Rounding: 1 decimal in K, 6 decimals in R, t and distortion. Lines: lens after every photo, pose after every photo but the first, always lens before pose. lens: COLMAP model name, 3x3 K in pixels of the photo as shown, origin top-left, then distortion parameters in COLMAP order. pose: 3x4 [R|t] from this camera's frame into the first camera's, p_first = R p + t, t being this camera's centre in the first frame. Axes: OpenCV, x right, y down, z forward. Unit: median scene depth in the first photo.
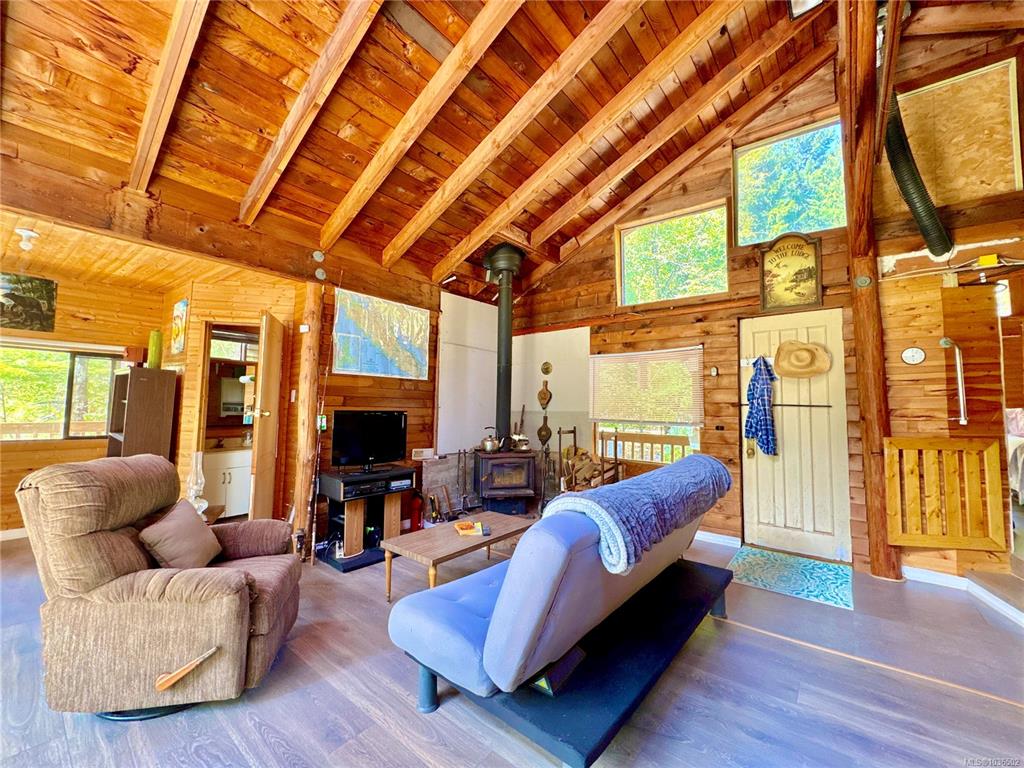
lens RADIAL K [[408.5, 0, 514.3], [0, 408.5, 382.7], [0, 0, 1]] dist [-0.002636, 0.000007]
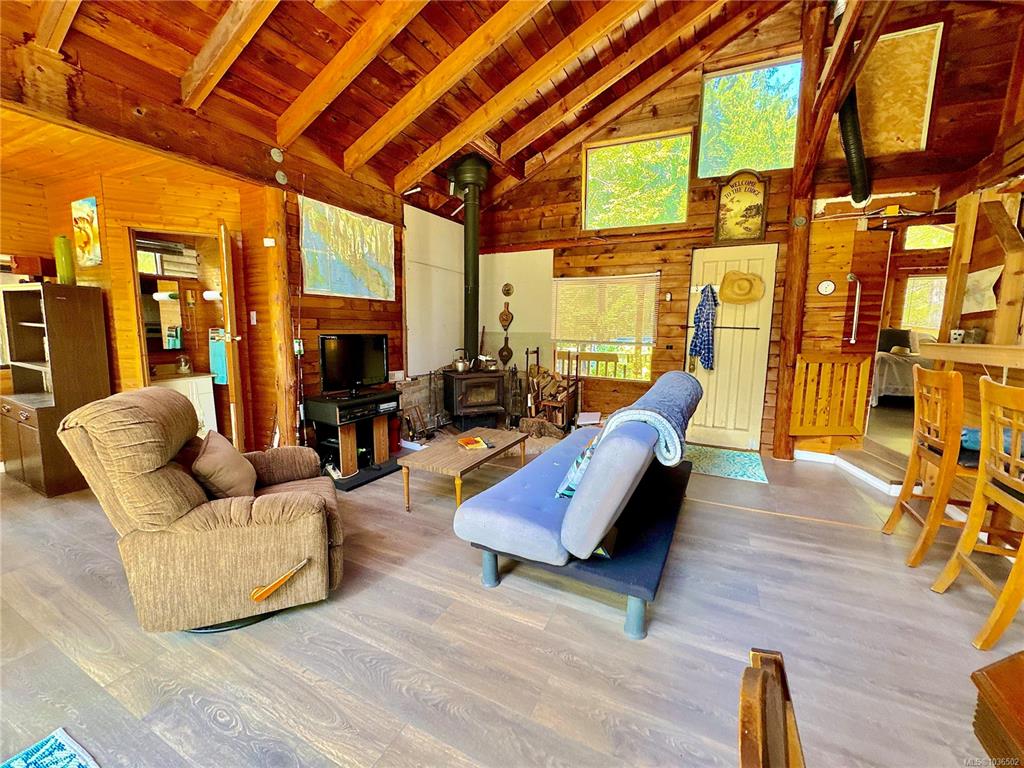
lens RADIAL K [[408.5, 0, 514.5], [0, 408.5, 382.7], [0, 0, 1]] dist [-0.002636, 0.000007]
pose [[0.976549, -0.030615, 0.213108, -0.183512], [-0.012384, 0.980211, 0.197567, -0.014108], [-0.214940, -0.195573, 0.956845, -0.028366]]
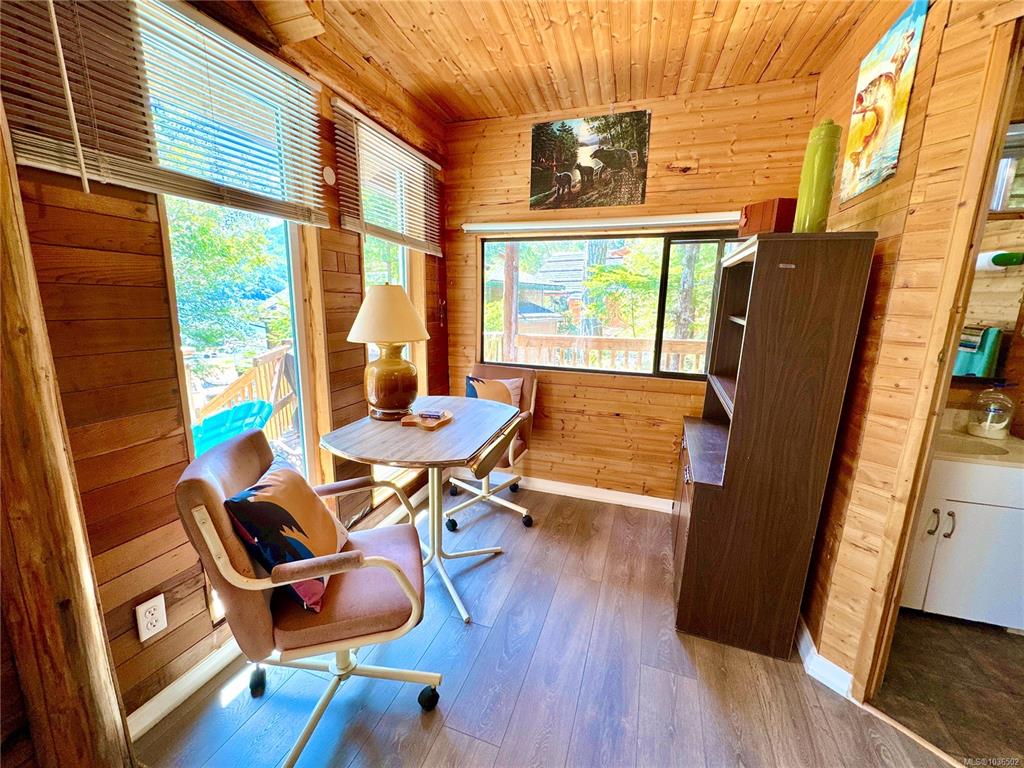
lens RADIAL K [[408.5, 0, 510.1], [0, 408.5, 383.6], [0, 0, 1]] dist [-0.002636, 0.000007]
pose [[0.332494, 0.171717, -0.927341, -0.617351], [0.048225, 0.978902, 0.198556, 0.010705], [0.941872, -0.110740, 0.317198, 0.619380]]
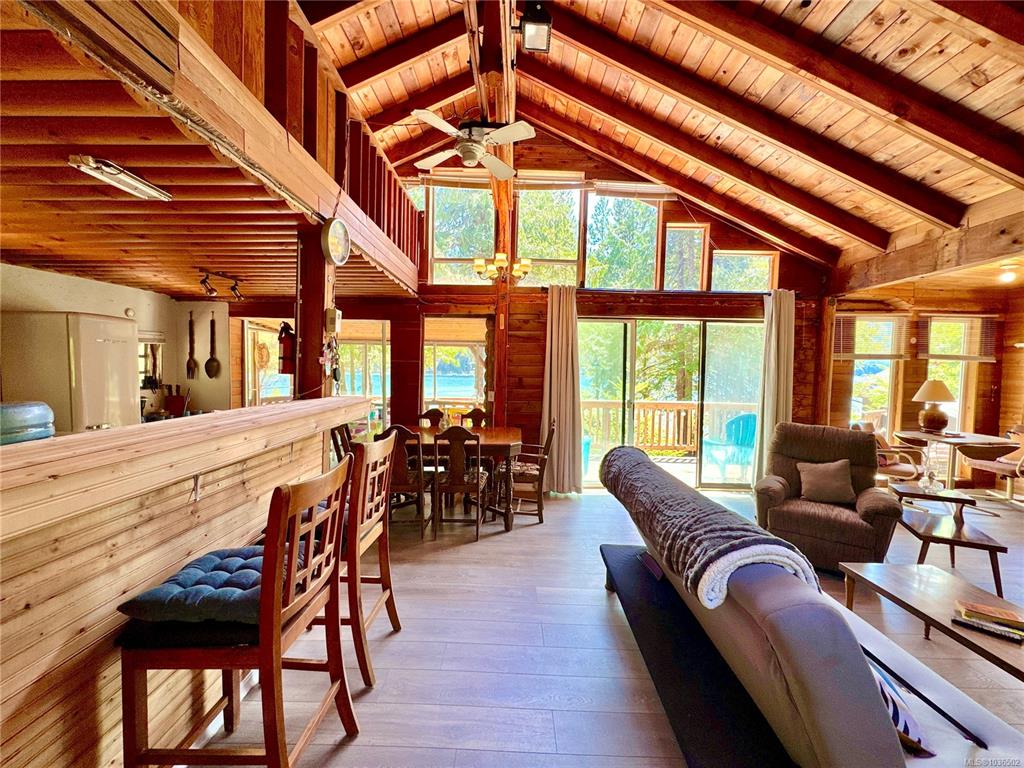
lens RADIAL K [[408.5, 0, 511.1], [0, 408.5, 383.8], [0, 0, 1]] dist [-0.002636, 0.000007]
pose [[-0.785071, -0.006929, -0.619367, 0.664964], [0.007671, 0.999752, -0.020908, 0.011935], [0.619359, -0.021166, -0.784823, 0.825827]]
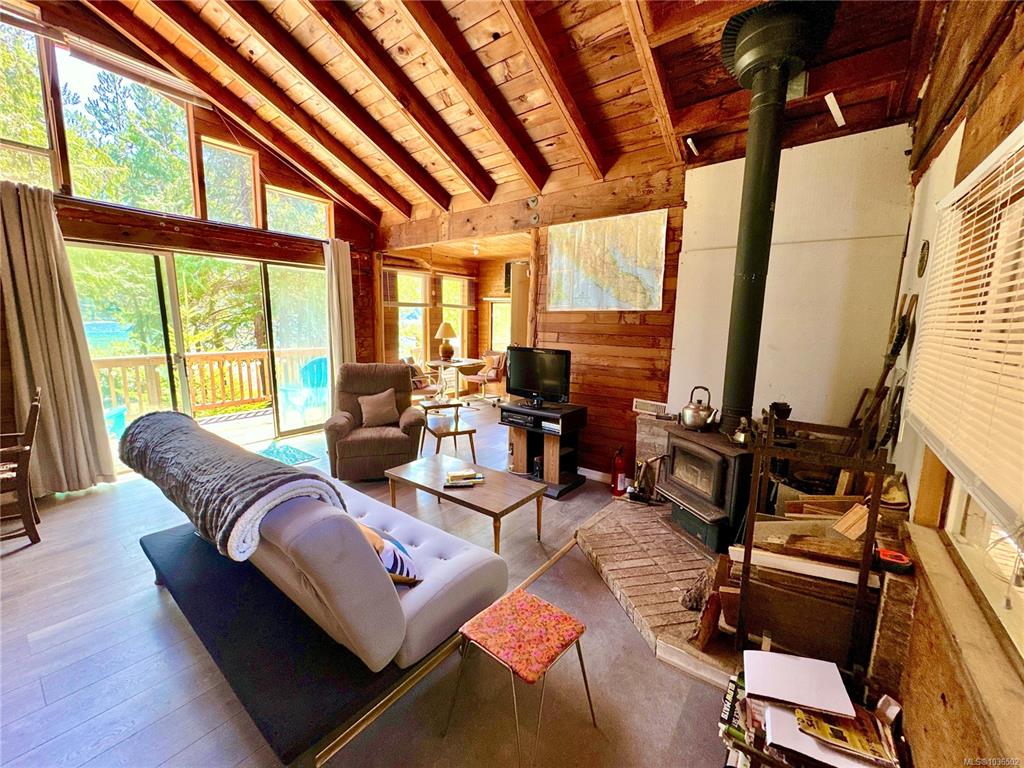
lens RADIAL K [[408.5, 0, 512.5], [0, 408.5, 383.3], [0, 0, 1]] dist [-0.002636, 0.000007]
pose [[0.027933, 0.139060, -0.989890, 0.646184], [0.048069, 0.988944, 0.140284, 0.009403], [0.998453, -0.051502, 0.020940, 0.885446]]
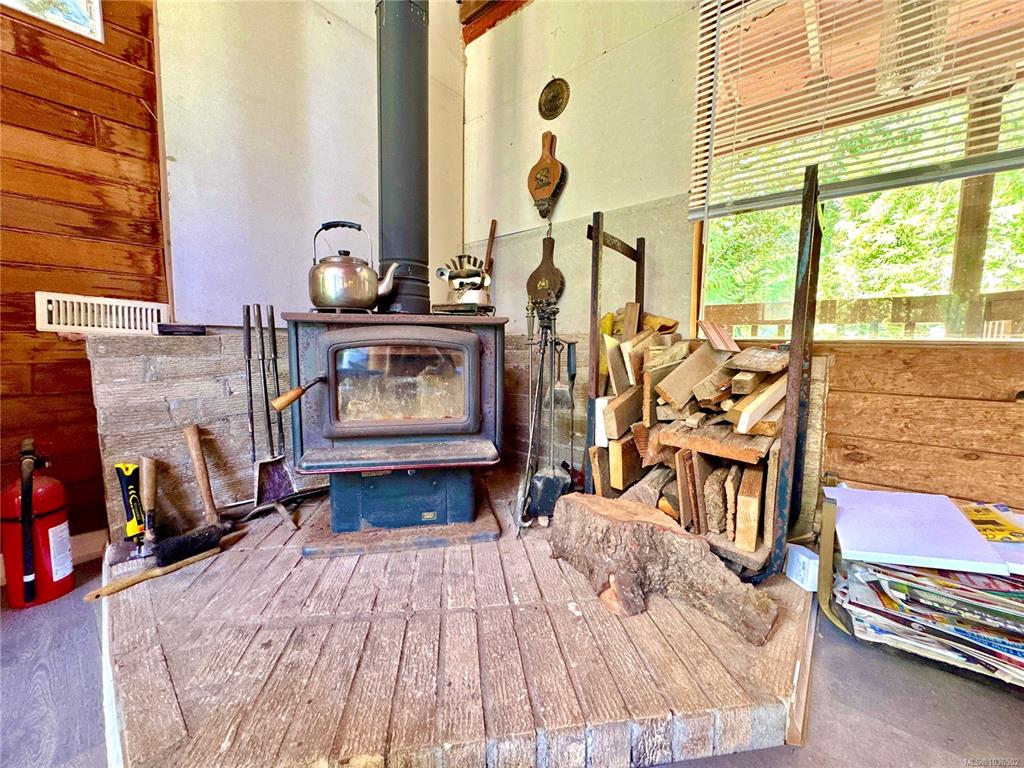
lens RADIAL K [[408.5, 0, 510.7], [0, 408.5, 384.4], [0, 0, 1]] dist [-0.002636, 0.000007]
pose [[0.999005, 0.000265, -0.044590, 0.083919], [0.006908, 0.986989, 0.160640, 0.216223], [0.044053, -0.160789, 0.986005, 0.885161]]
